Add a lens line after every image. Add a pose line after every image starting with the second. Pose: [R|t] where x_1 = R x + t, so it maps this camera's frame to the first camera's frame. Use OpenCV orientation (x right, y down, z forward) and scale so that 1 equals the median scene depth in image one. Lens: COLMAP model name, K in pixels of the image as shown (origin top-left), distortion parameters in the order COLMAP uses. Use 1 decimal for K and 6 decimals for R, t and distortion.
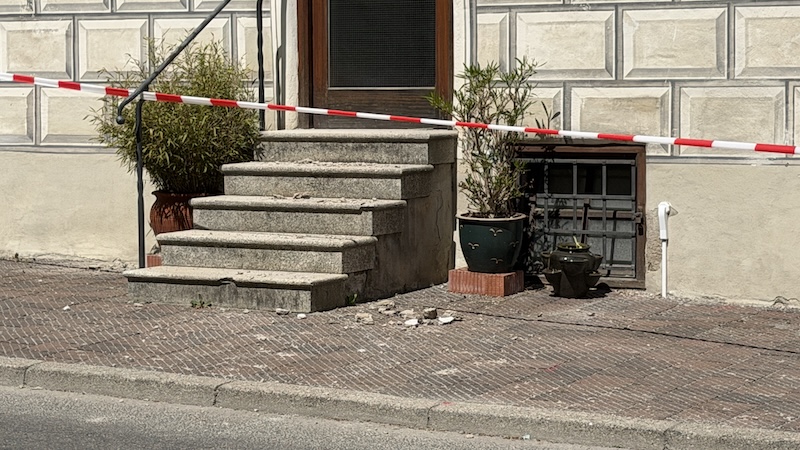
lens RADIAL K [[2236.1, 0, 399.0], [0, 2236.1, 222.3], [0, 0, 1]] dist [0.090183, 0.000000]
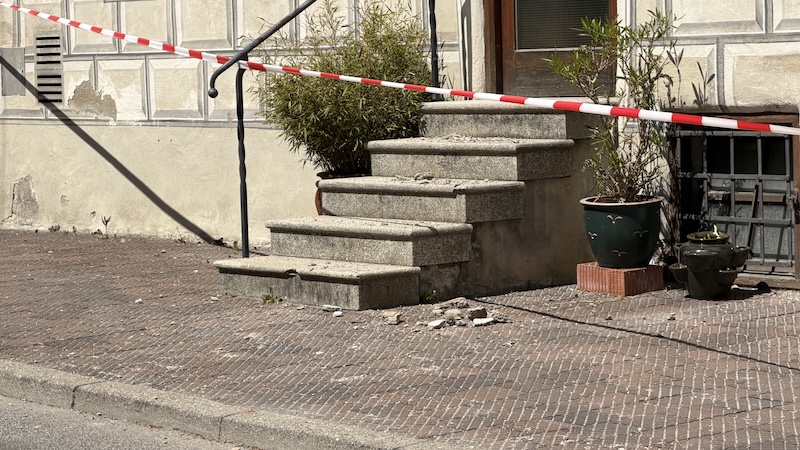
lens RADIAL K [[2700.8, 0, 400.9], [0, 2700.8, 226.7], [0, 0, 1]] dist [0.184995, 0.000000]
pose [[0.914842, 0.005223, -0.403778, 0.374336], [-0.002845, 0.999975, 0.006489, 0.000837], [0.403802, -0.004788, 0.914834, 0.039443]]
